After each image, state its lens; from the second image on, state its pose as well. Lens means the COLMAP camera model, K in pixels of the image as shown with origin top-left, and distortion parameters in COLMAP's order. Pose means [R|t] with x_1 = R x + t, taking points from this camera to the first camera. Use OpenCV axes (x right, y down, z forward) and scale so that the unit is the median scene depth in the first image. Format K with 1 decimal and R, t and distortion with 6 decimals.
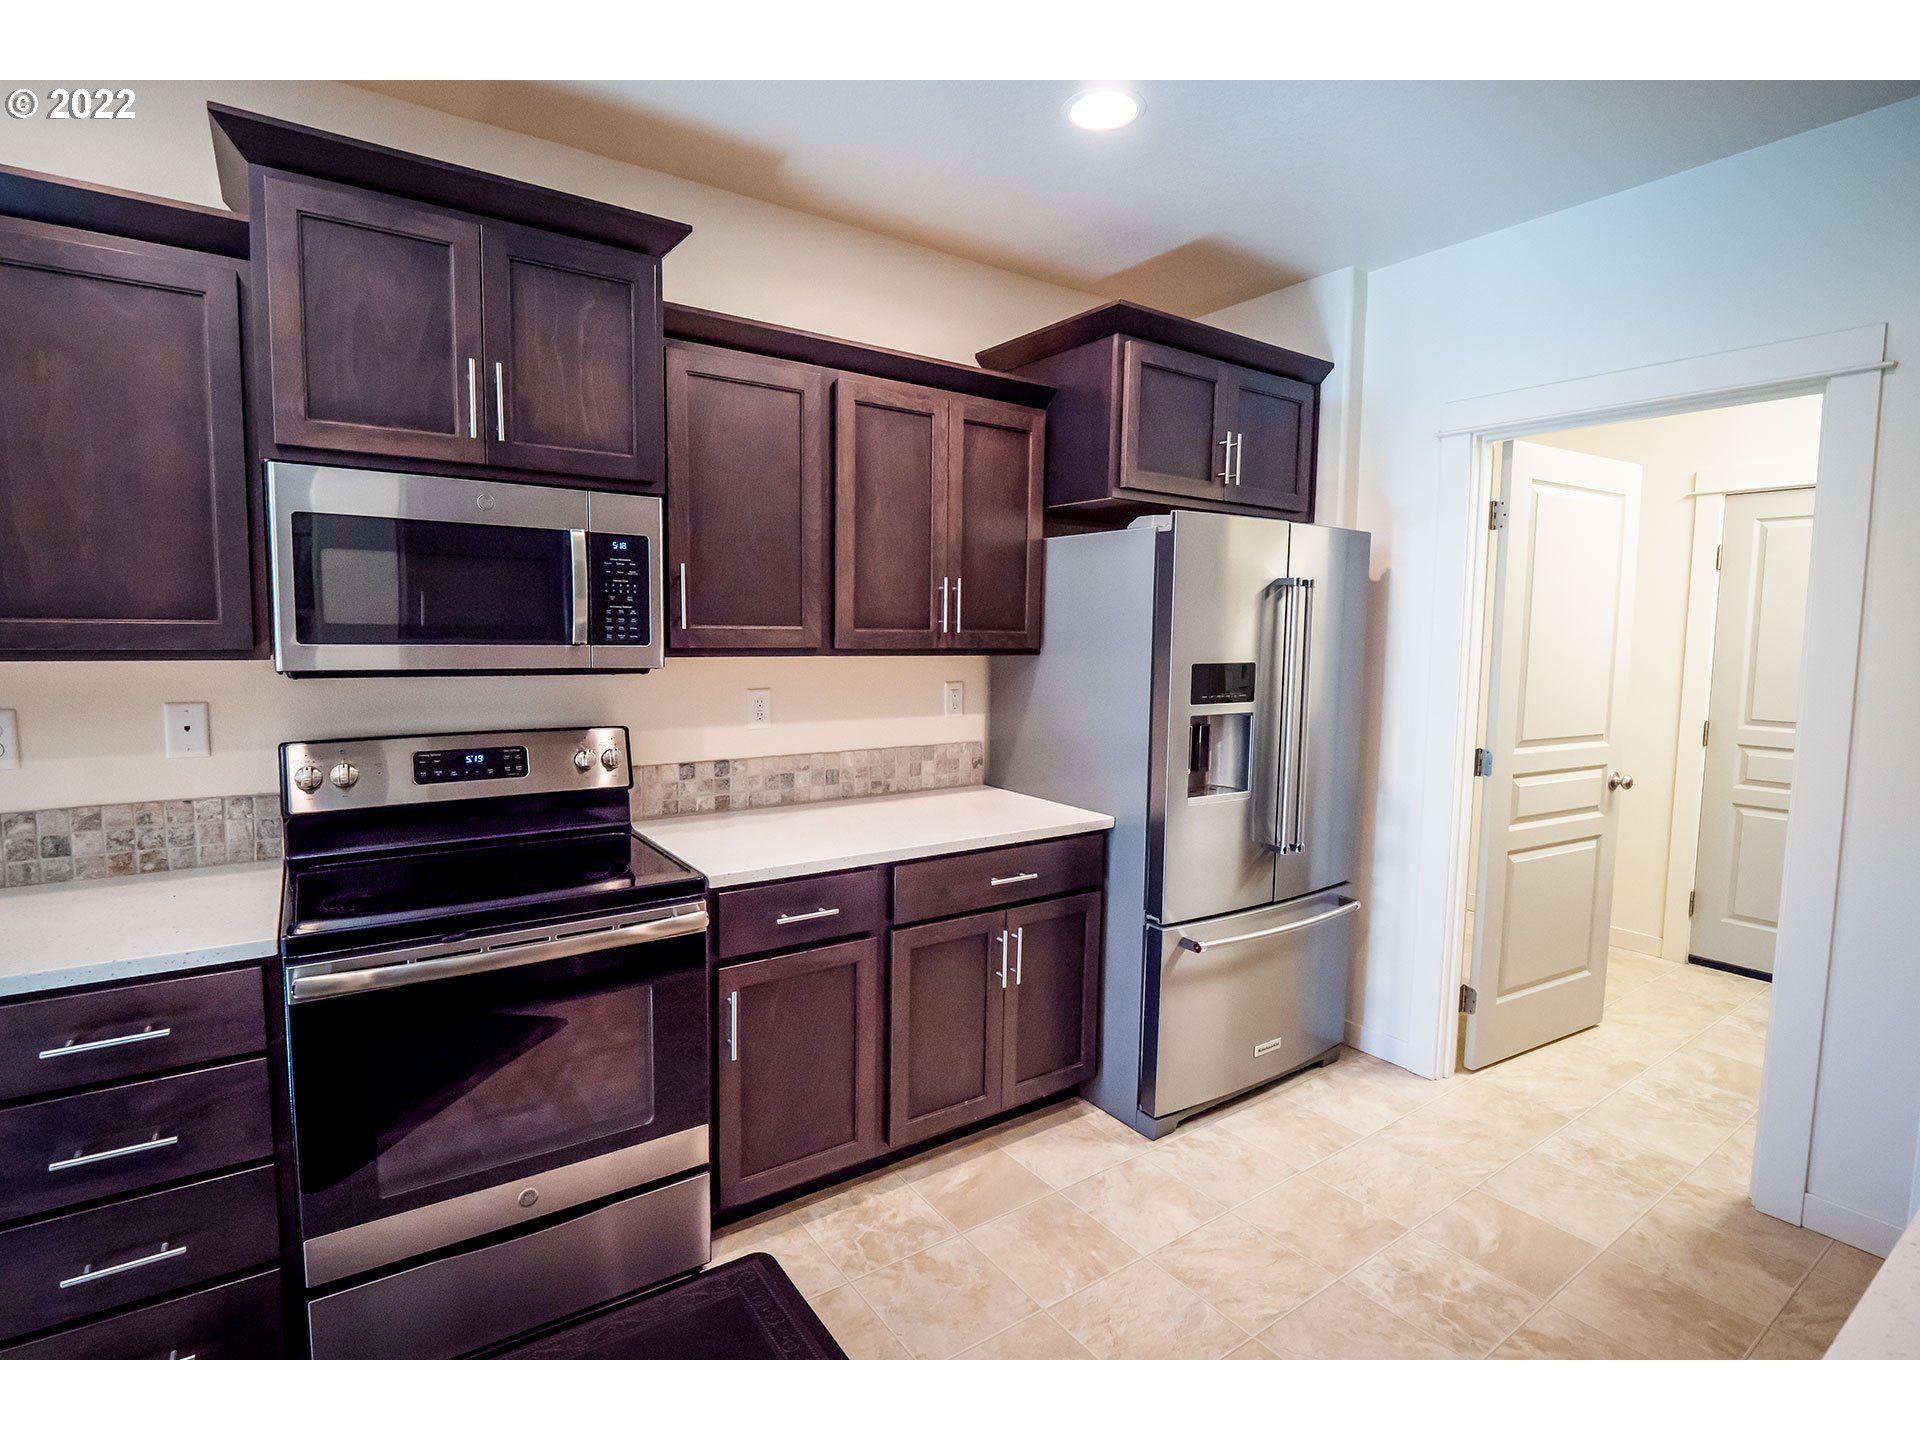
lens RADIAL K [[937.6, 0, 960.0], [0, 937.6, 720.0], [0, 0, 1]] dist [-0.016287, -0.000470]
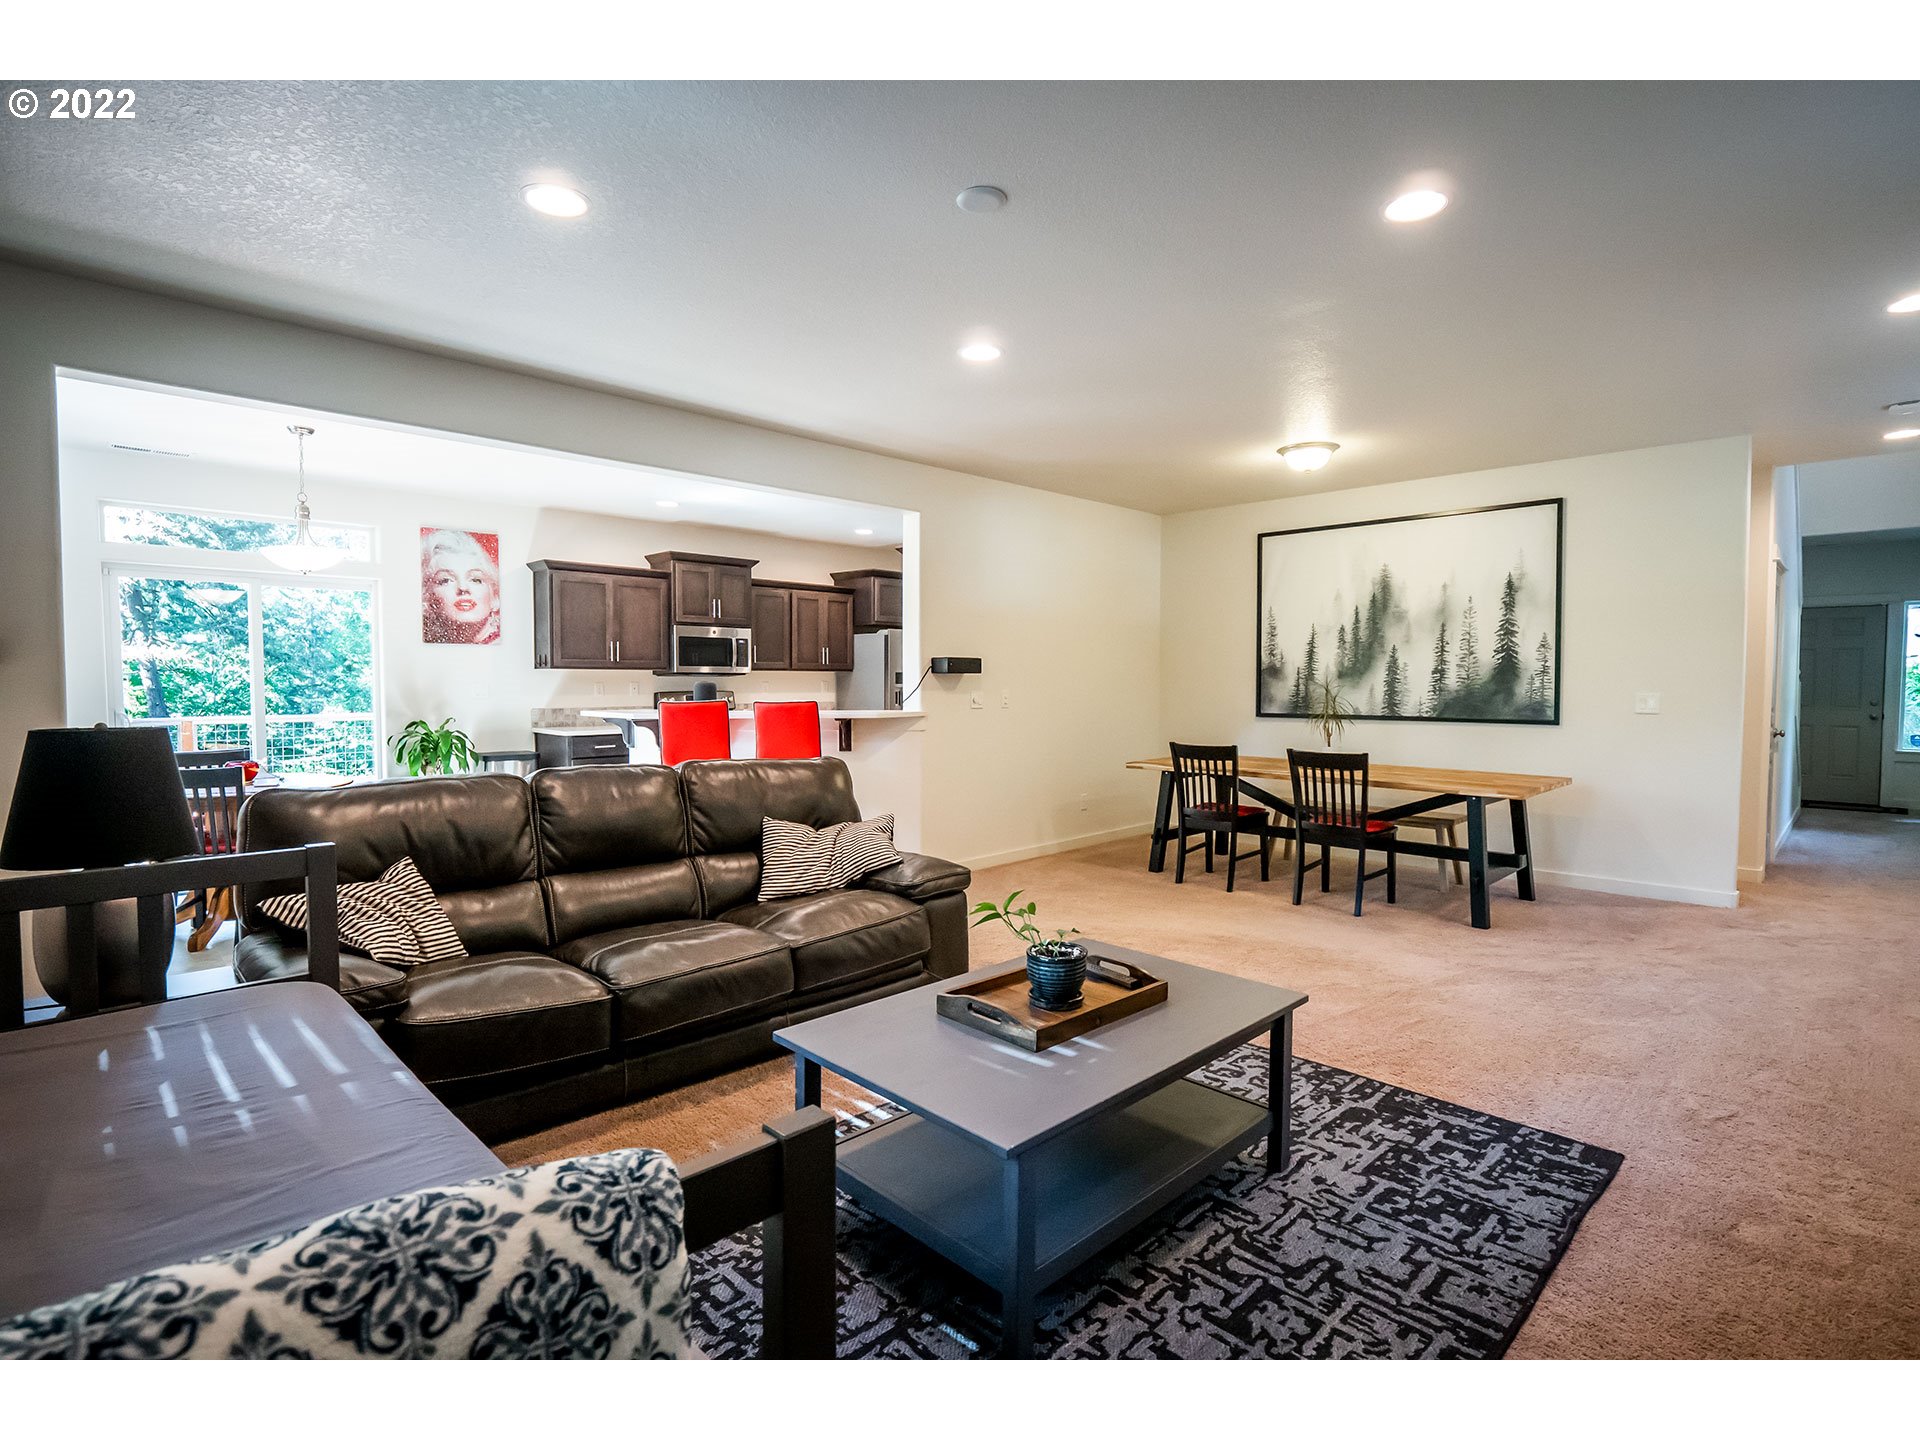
lens RADIAL K [[937.6, 0, 960.0], [0, 937.6, 720.0], [0, 0, 1]] dist [-0.016287, -0.000470]
pose [[0.984708, -0.017537, 0.173330, -0.124254], [0.025911, 0.998597, -0.046171, 0.283818], [-0.172278, 0.049957, 0.983781, -2.457480]]
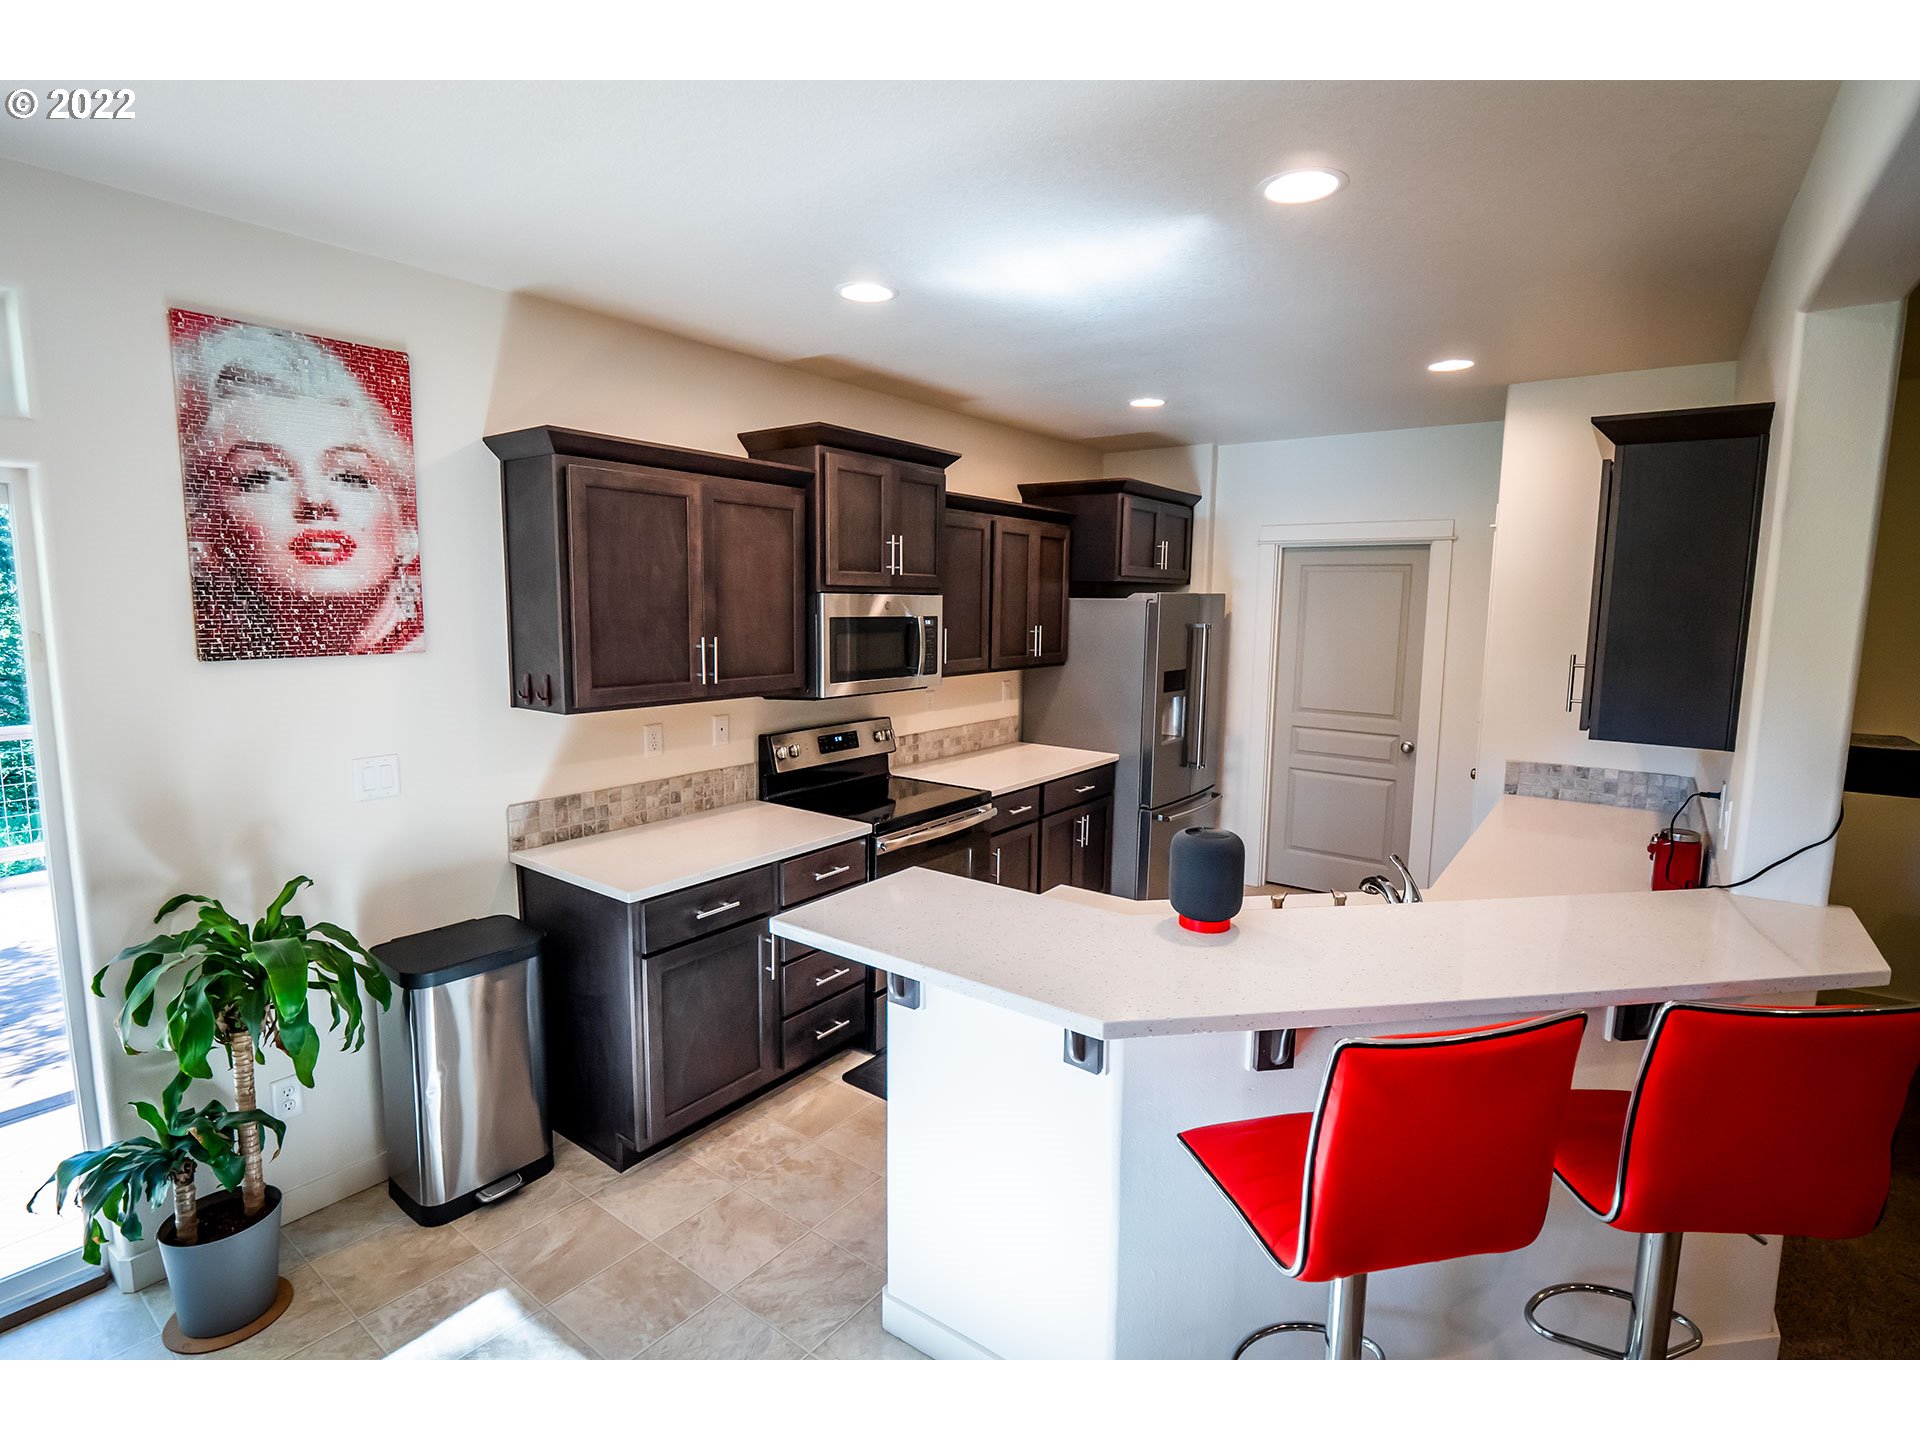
lens RADIAL K [[937.6, 0, 960.0], [0, 937.6, 720.0], [0, 0, 1]] dist [-0.016287, -0.000470]
pose [[0.946495, -0.041026, 0.320099, -0.759474], [0.027429, 0.998524, 0.046873, -0.063229], [-0.321549, -0.035585, 0.946224, -0.676767]]
